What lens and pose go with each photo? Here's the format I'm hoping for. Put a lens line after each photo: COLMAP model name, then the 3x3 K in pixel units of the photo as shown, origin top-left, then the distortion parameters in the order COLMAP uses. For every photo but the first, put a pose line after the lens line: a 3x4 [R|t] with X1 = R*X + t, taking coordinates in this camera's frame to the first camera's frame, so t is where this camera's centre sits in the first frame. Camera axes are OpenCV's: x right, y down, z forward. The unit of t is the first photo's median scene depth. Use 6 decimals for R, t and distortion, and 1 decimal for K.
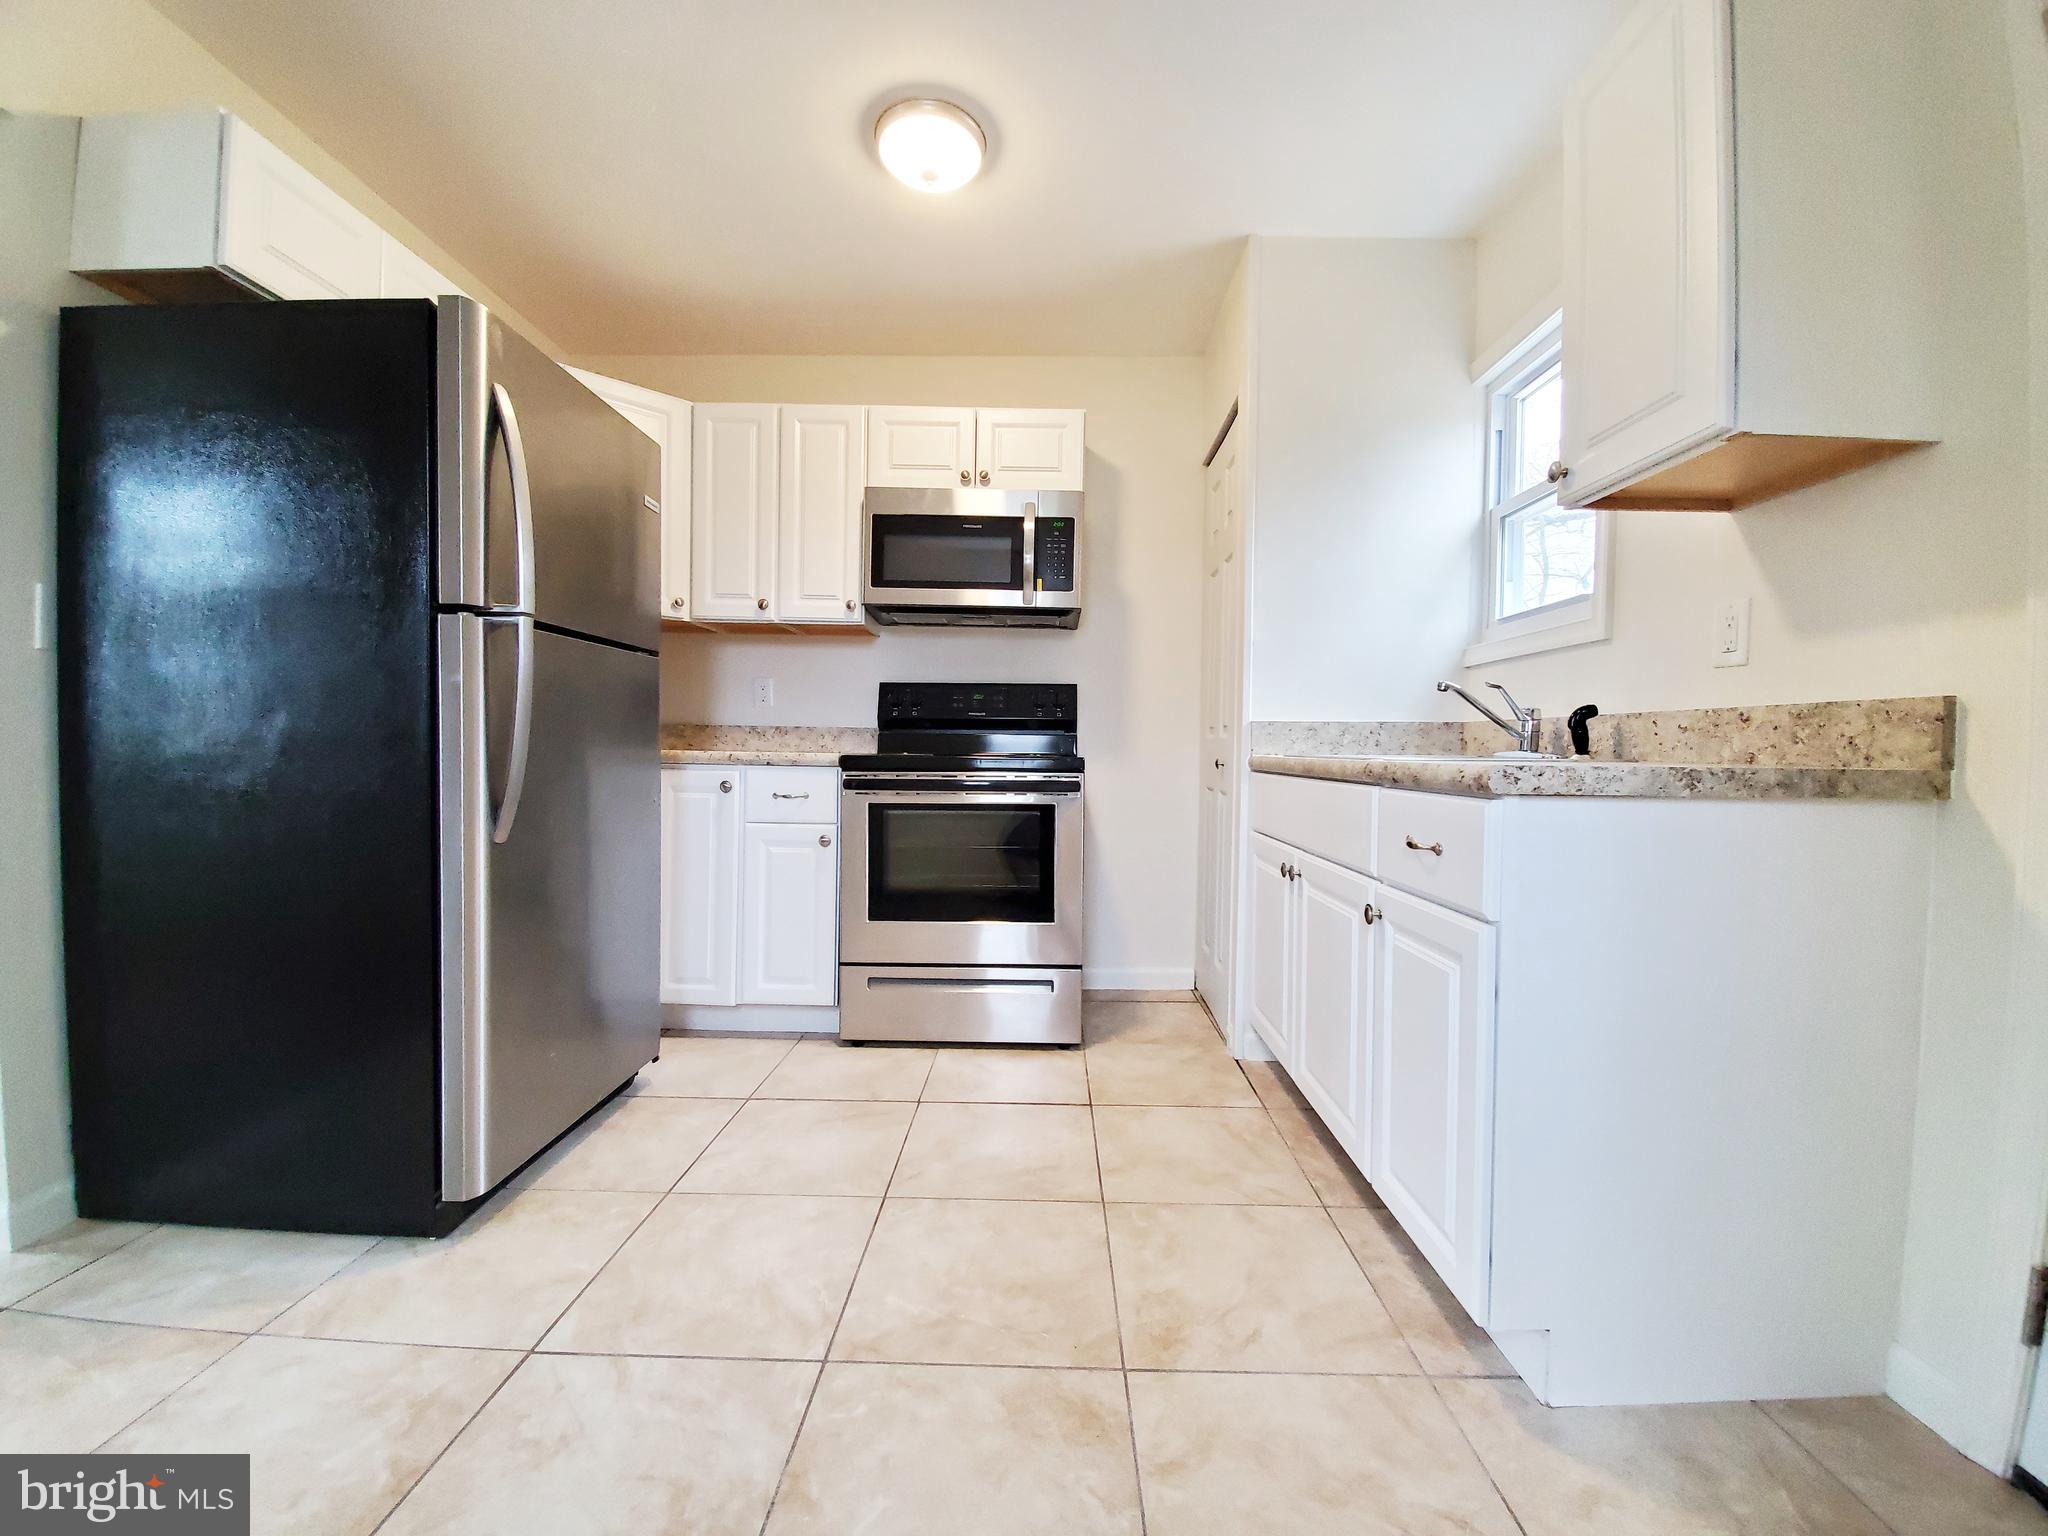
lens RADIAL K [[807.6, 0, 1030.0], [0, 807.6, 768.4], [0, 0, 1]] dist [0.010545, -0.015648]
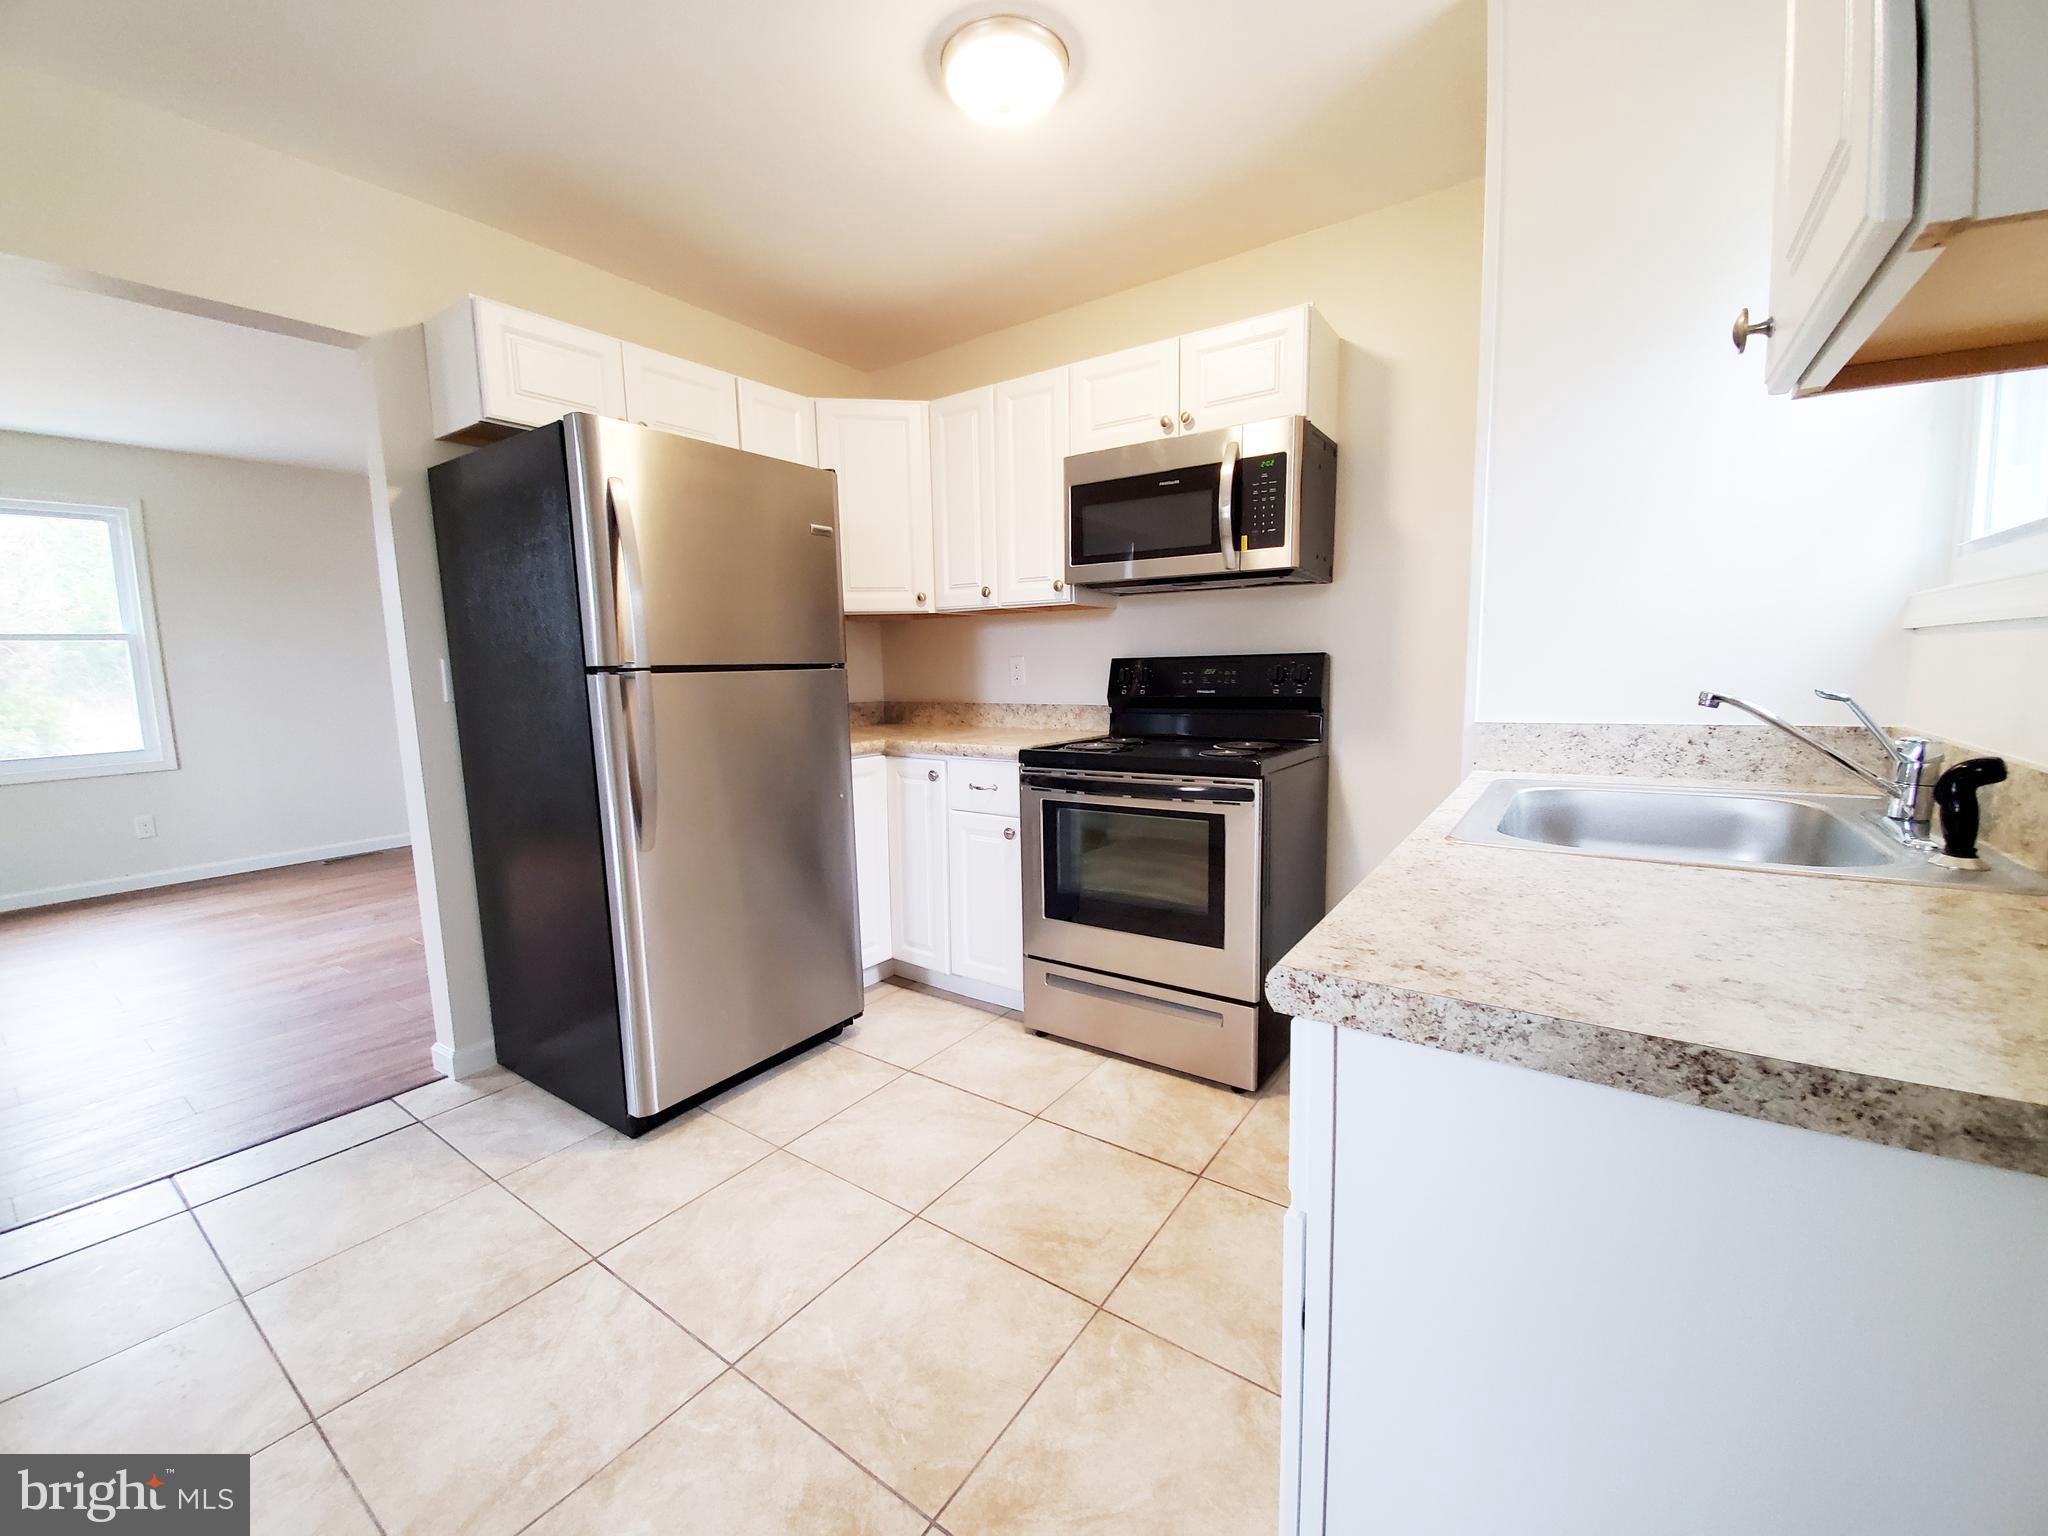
lens RADIAL K [[807.6, 0, 1030.0], [0, 807.6, 768.4], [0, 0, 1]] dist [0.010545, -0.015648]
pose [[0.830840, 0.038572, -0.555173, 0.324452], [0.019652, 0.994940, 0.098535, -0.089972], [0.556165, -0.092777, 0.825877, 0.186854]]
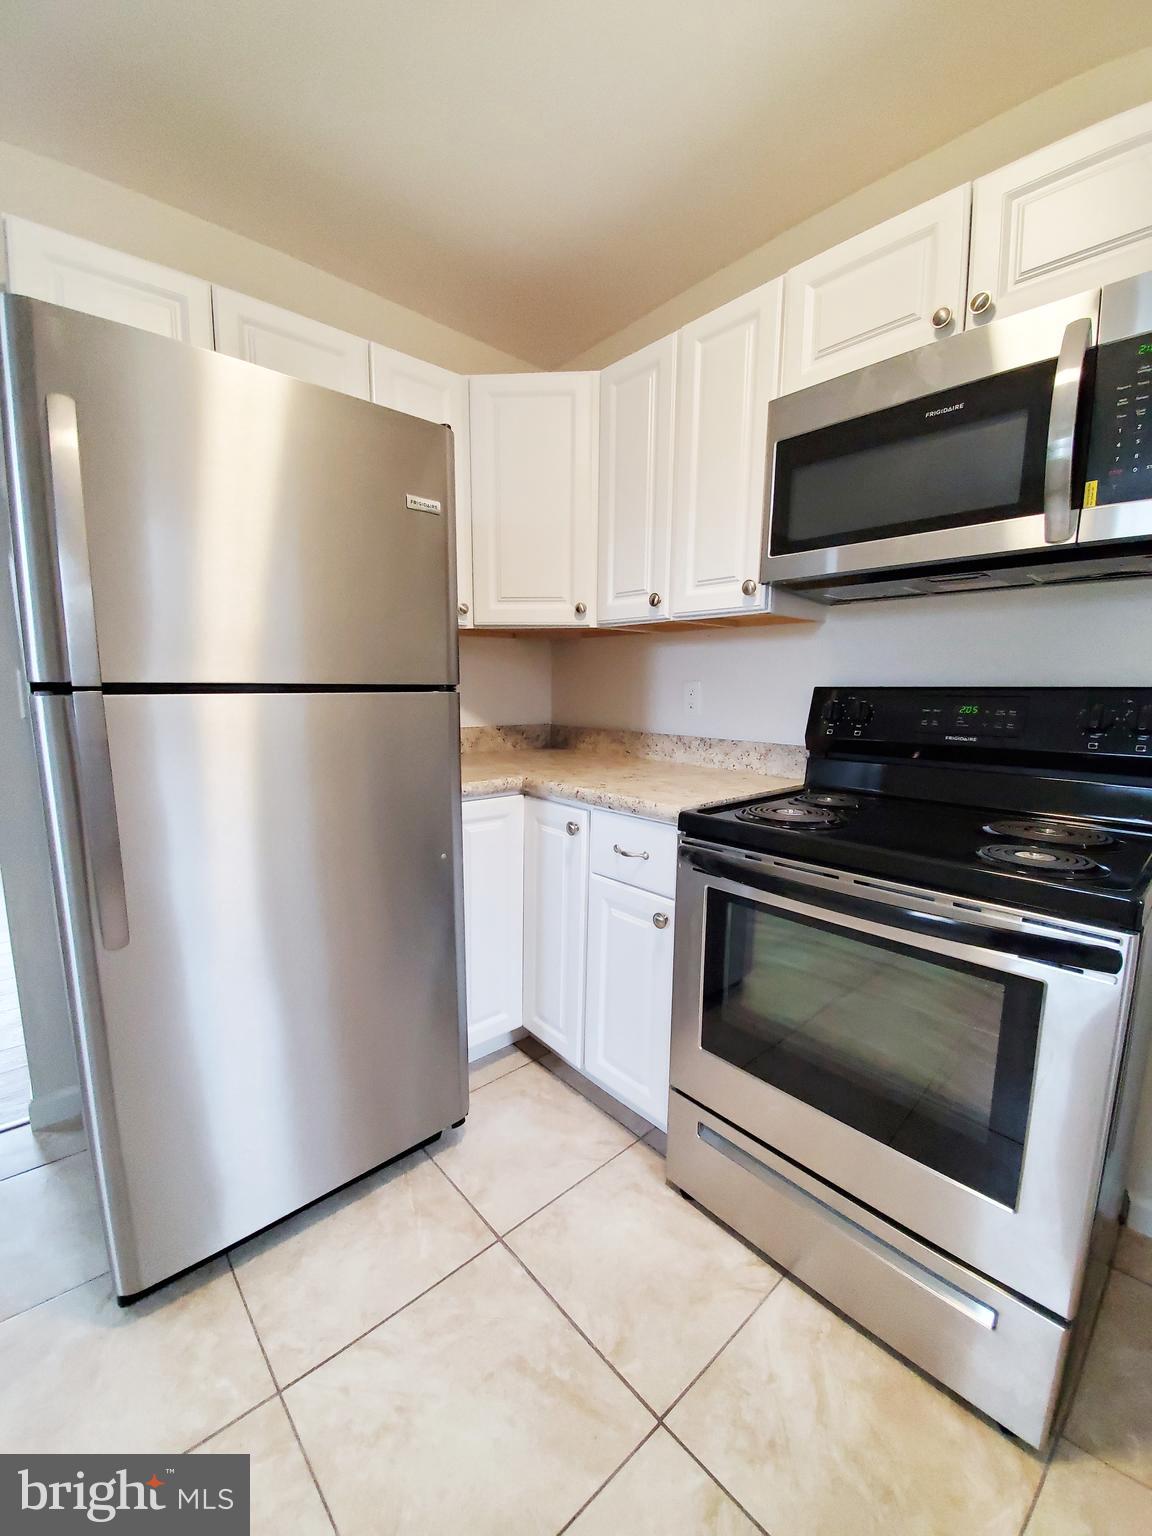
lens RADIAL K [[605.7, 0, 575.0], [0, 605.7, 773.0], [0, 0, 1]] dist [0.010545, -0.015648]
pose [[0.682456, 0.093207, -0.724959, 0.086066], [-0.013608, 0.993284, 0.114895, -0.109198], [0.730800, -0.068546, 0.679141, 0.569130]]
